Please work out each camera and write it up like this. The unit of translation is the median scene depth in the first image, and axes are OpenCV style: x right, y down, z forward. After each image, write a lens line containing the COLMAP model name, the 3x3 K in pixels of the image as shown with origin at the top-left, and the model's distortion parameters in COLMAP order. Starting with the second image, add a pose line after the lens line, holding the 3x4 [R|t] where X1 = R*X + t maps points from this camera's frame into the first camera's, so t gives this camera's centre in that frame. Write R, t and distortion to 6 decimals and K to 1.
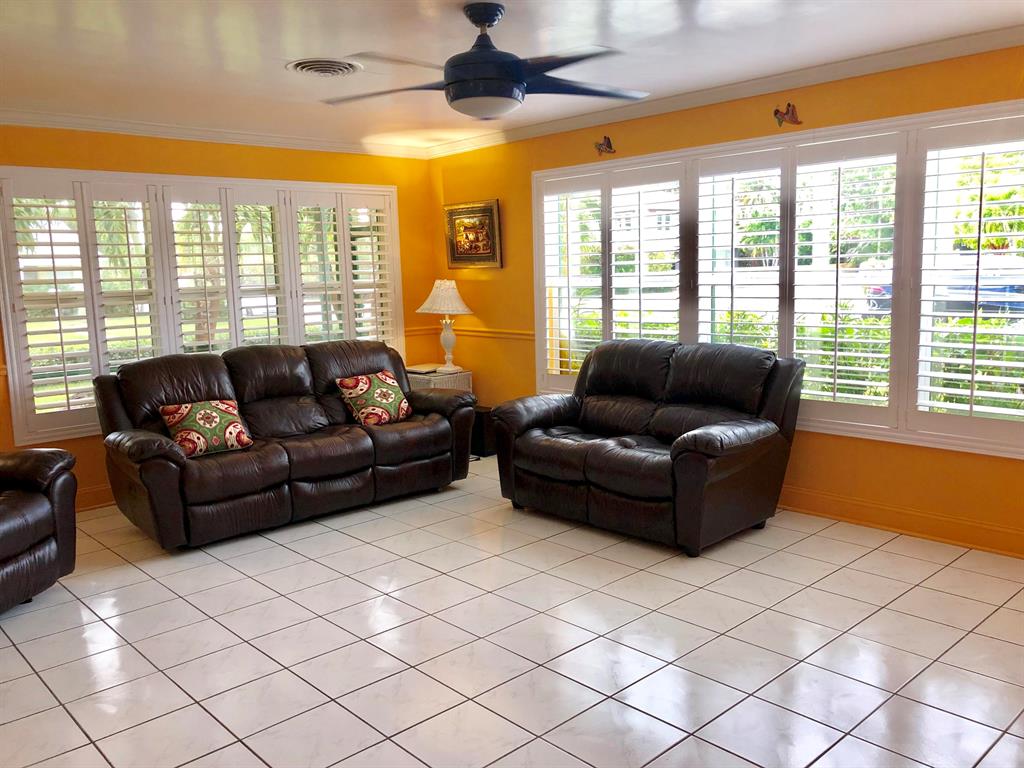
lens RADIAL K [[835.6, 0, 512.0], [0, 835.6, 384.0], [0, 0, 1]] dist [0.094256, -0.192180]
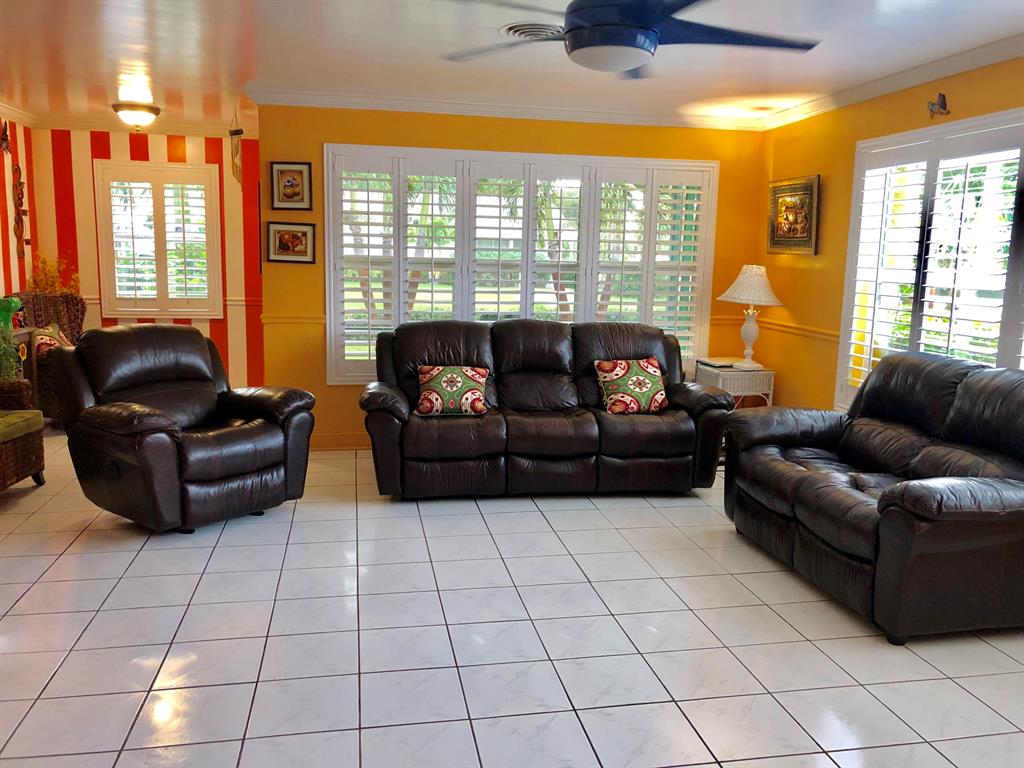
lens RADIAL K [[841.2, 0, 512.0], [0, 841.2, 384.0], [0, 0, 1]] dist [0.020754, 0.002188]
pose [[0.845166, 0.131832, -0.517992, 0.221006], [-0.120742, 0.991145, 0.055247, -0.021522], [0.520688, 0.015851, 0.853600, 0.122722]]
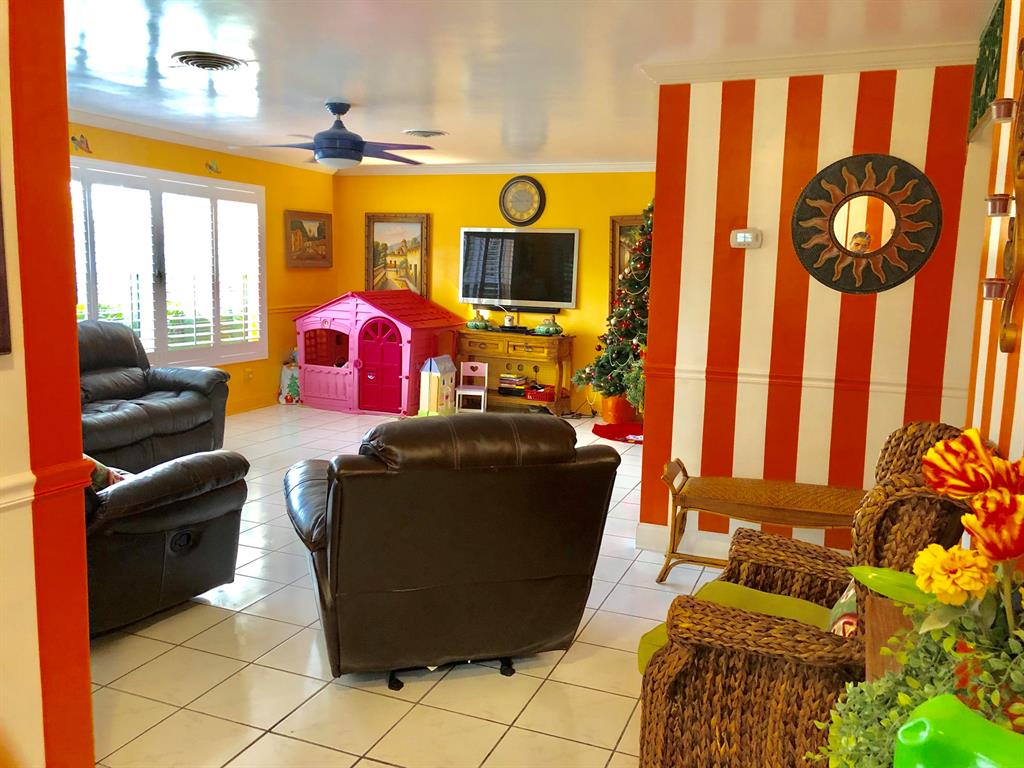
lens RADIAL K [[835.6, 0, 512.0], [0, 835.6, 384.0], [0, 0, 1]] dist [0.094256, -0.192180]
pose [[-0.429036, -0.106766, 0.896955, -0.983547], [0.112977, 0.978850, 0.170554, -0.084419], [-0.896194, 0.174509, -0.407900, 0.833824]]
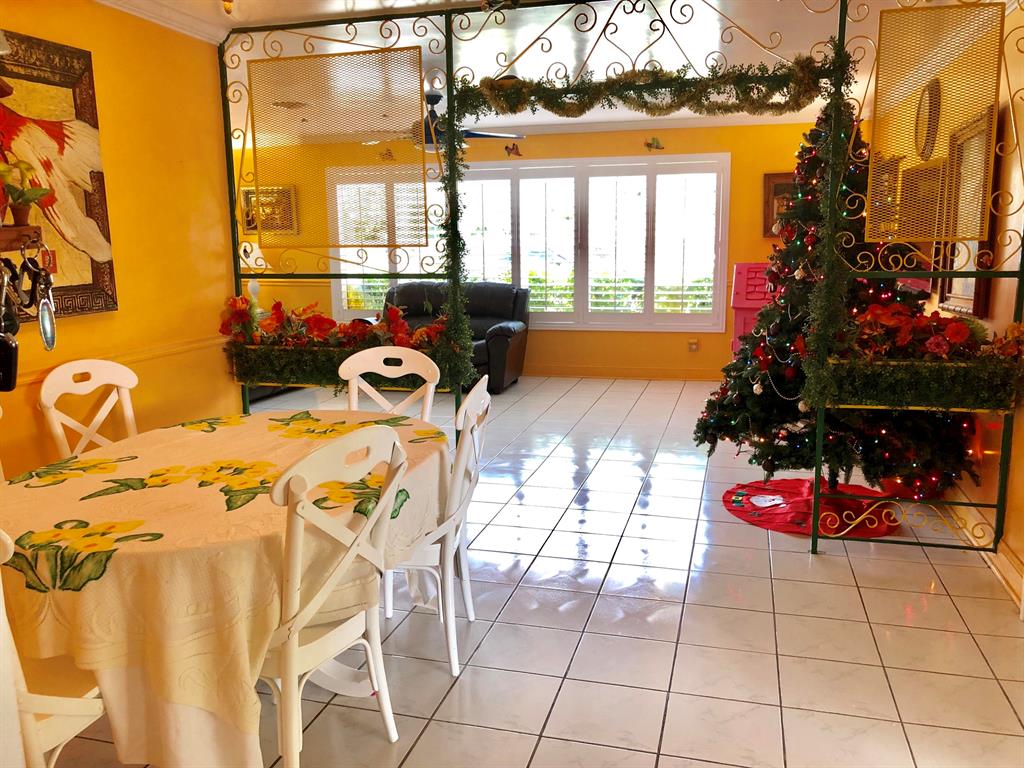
lens RADIAL K [[835.6, 0, 512.0], [0, 835.6, 384.0], [0, 0, 1]] dist [0.094256, -0.192180]
pose [[0.849260, -0.073011, 0.522902, -0.531956], [0.061231, 0.997329, 0.039807, 0.084592], [-0.524412, -0.001789, 0.851463, -0.423380]]
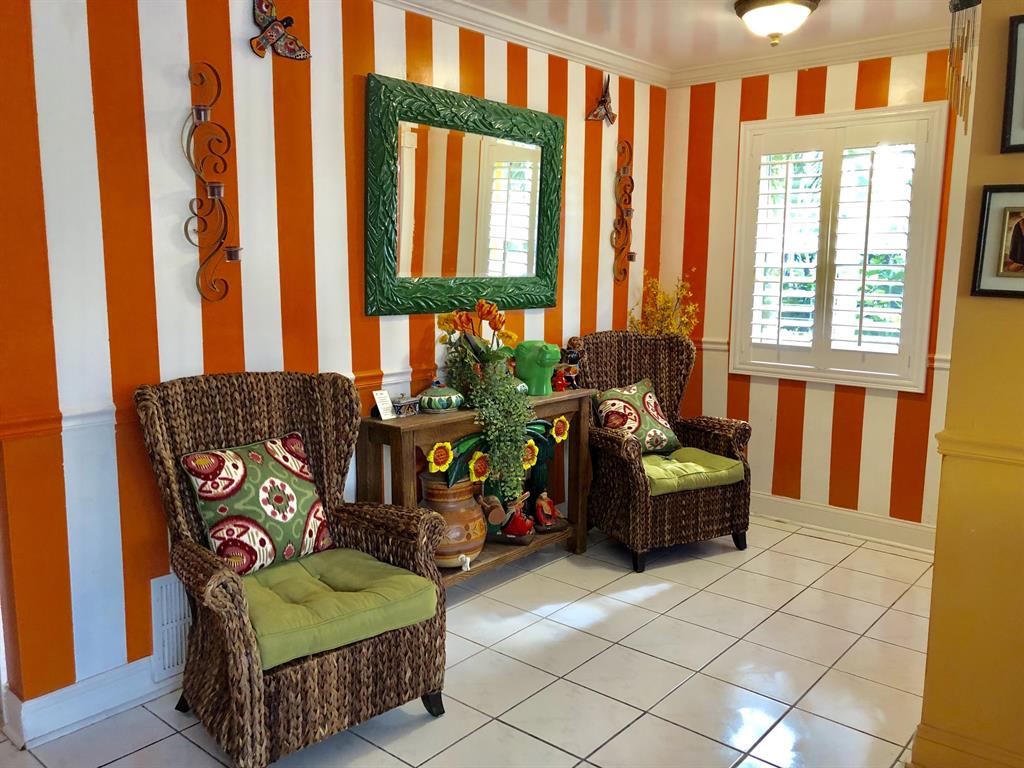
lens RADIAL K [[835.6, 0, 512.0], [0, 835.6, 384.0], [0, 0, 1]] dist [0.094256, -0.192180]
pose [[0.121546, 0.181833, -0.975788, -0.239524], [-0.146436, 0.975605, 0.163559, -0.070398], [0.981725, 0.123011, 0.145208, 0.598958]]
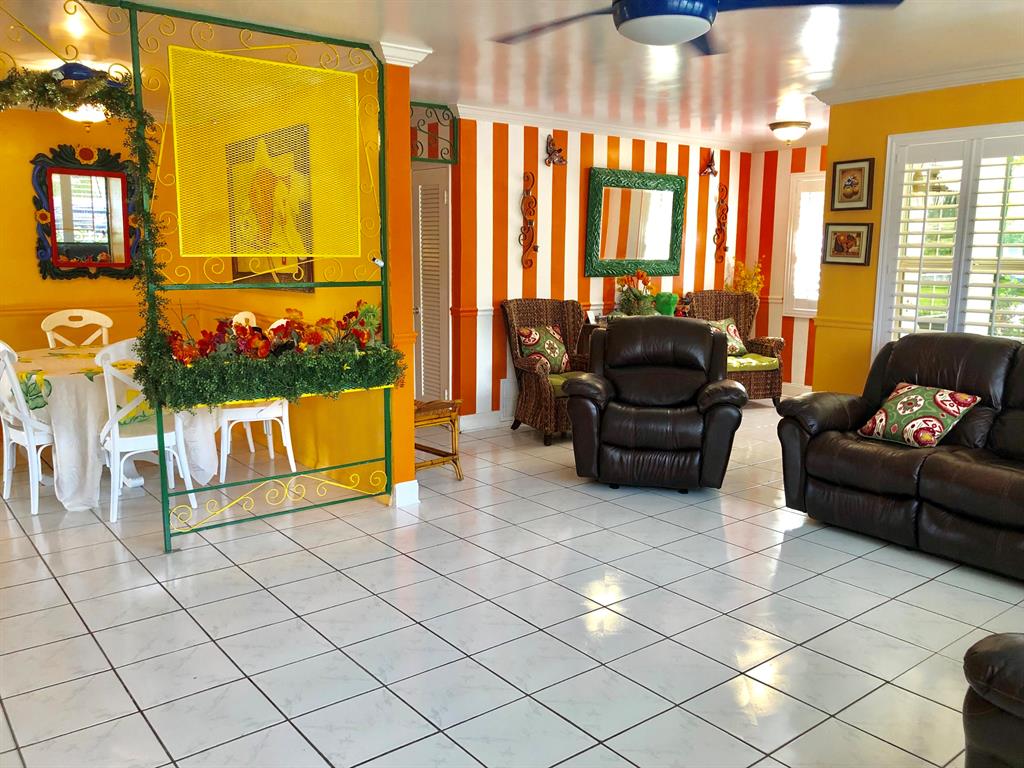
lens RADIAL K [[835.6, 0, 512.0], [0, 835.6, 384.0], [0, 0, 1]] dist [0.094256, -0.192180]
pose [[-0.072894, 0.192517, -0.978582, 0.479507], [-0.141095, 0.969334, 0.201208, -0.089493], [0.987309, 0.152740, -0.043495, 0.547698]]
